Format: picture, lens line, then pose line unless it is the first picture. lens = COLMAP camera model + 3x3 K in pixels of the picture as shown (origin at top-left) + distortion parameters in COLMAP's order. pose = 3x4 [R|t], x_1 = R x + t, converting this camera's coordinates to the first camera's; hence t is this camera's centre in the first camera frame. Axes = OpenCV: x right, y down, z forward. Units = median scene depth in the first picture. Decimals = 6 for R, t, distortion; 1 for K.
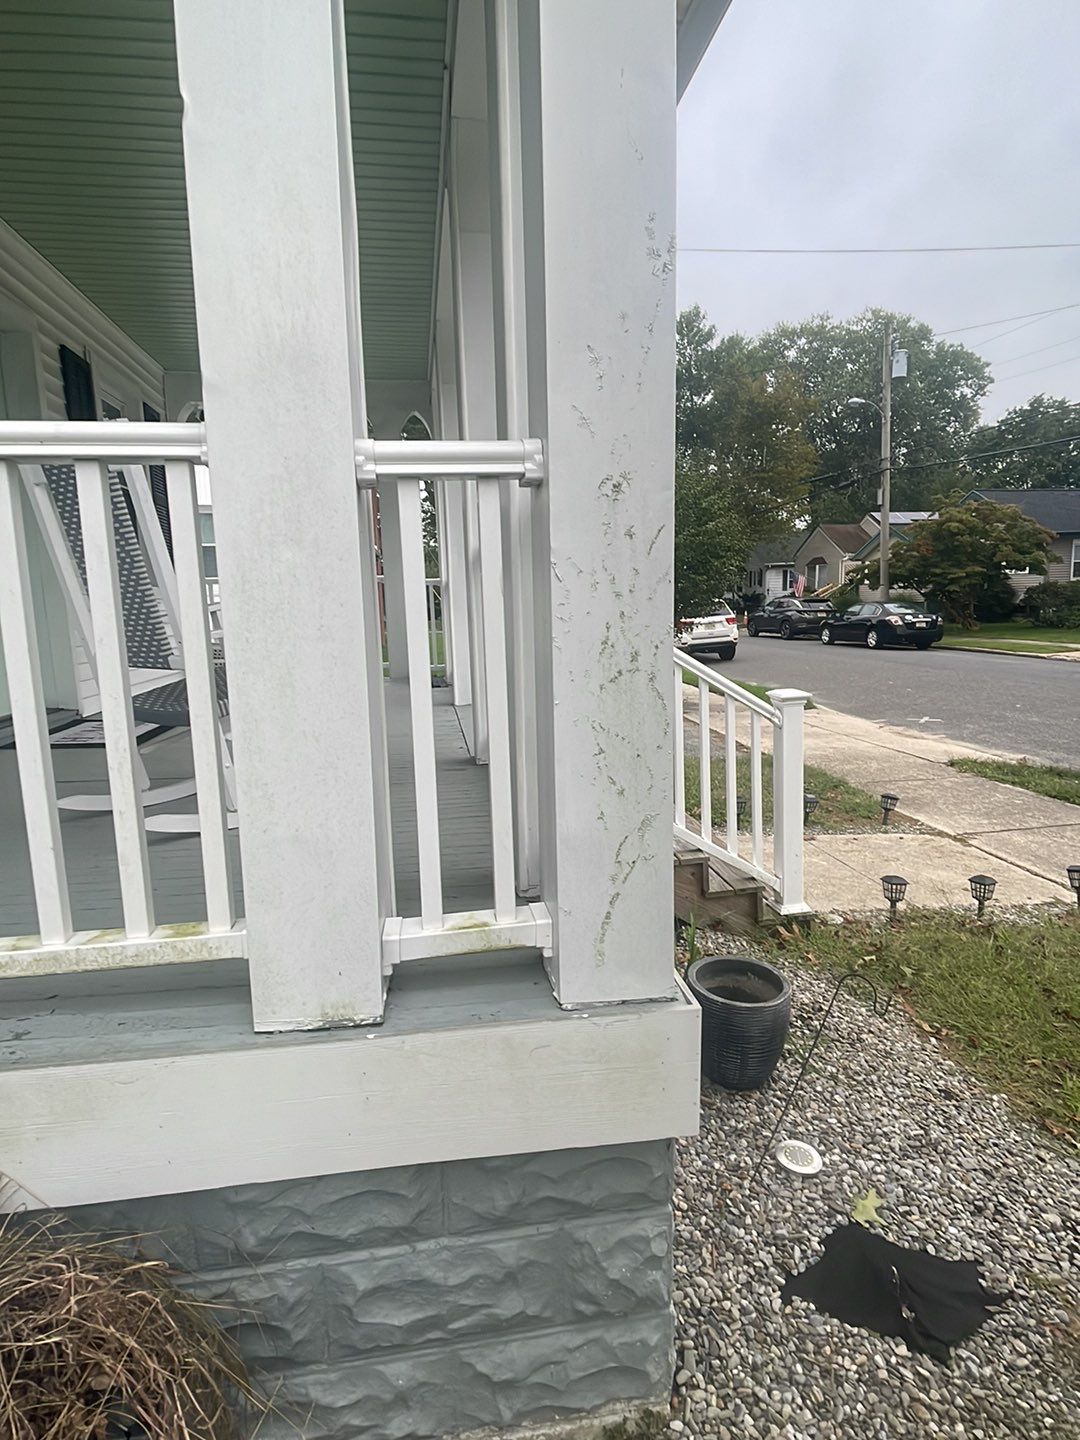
lens RADIAL K [[782.5, 0, 536.9], [0, 782.5, 713.0], [0, 0, 1]] dist [0.050264, -0.038278]
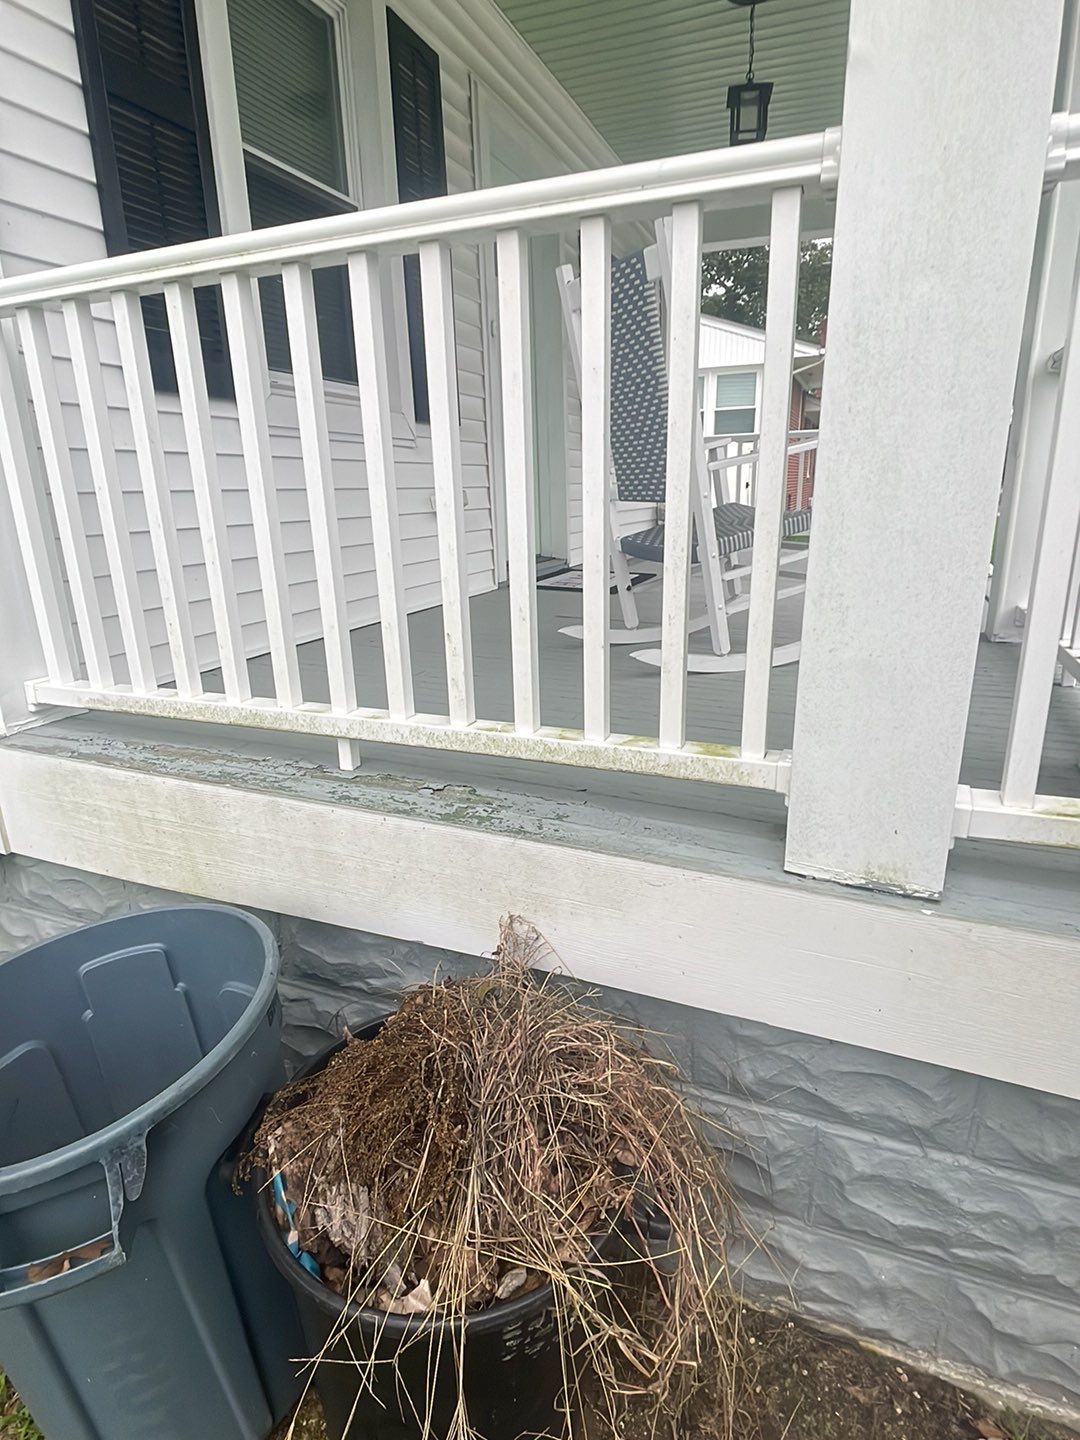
lens RADIAL K [[782.5, 0, 536.9], [0, 782.5, 713.0], [0, 0, 1]] dist [0.050264, -0.038278]
pose [[0.860143, 0.150827, -0.487243, -0.182173], [-0.076859, 0.982698, 0.168514, 0.091449], [0.504229, -0.107497, 0.856853, 0.098427]]
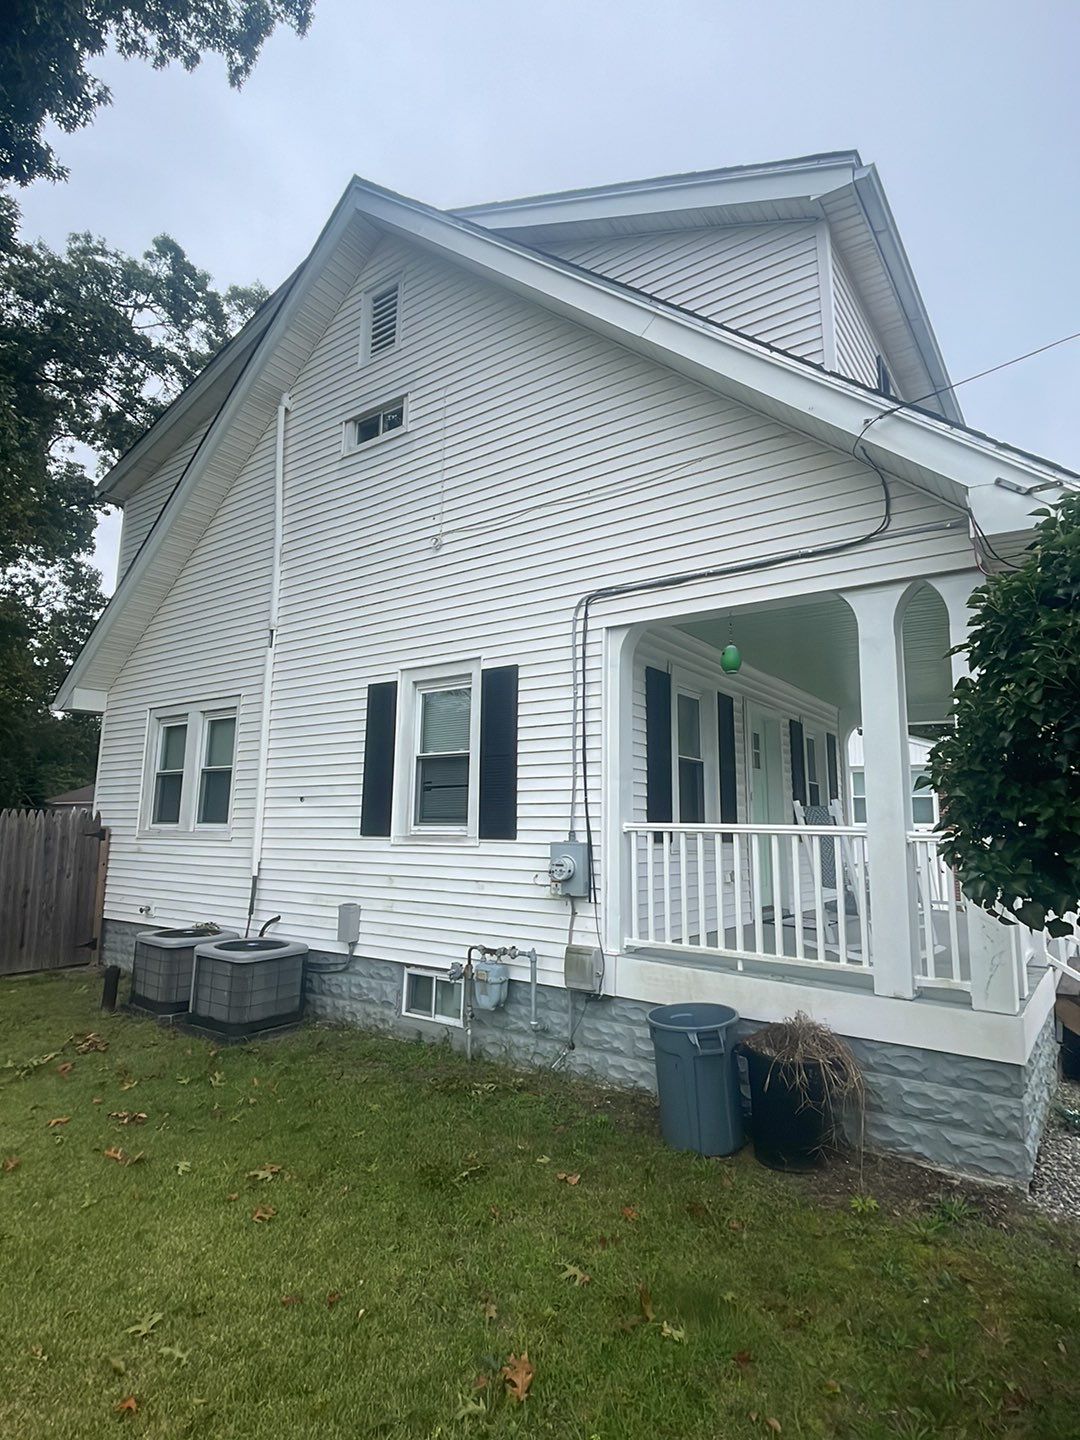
lens RADIAL K [[782.5, 0, 536.9], [0, 782.5, 713.0], [0, 0, 1]] dist [0.050264, -0.038278]
pose [[0.714638, -0.064425, -0.696521, 1.112828], [-0.146753, 0.959780, -0.239345, 0.258367], [0.683927, 0.273262, 0.676440, -2.769926]]
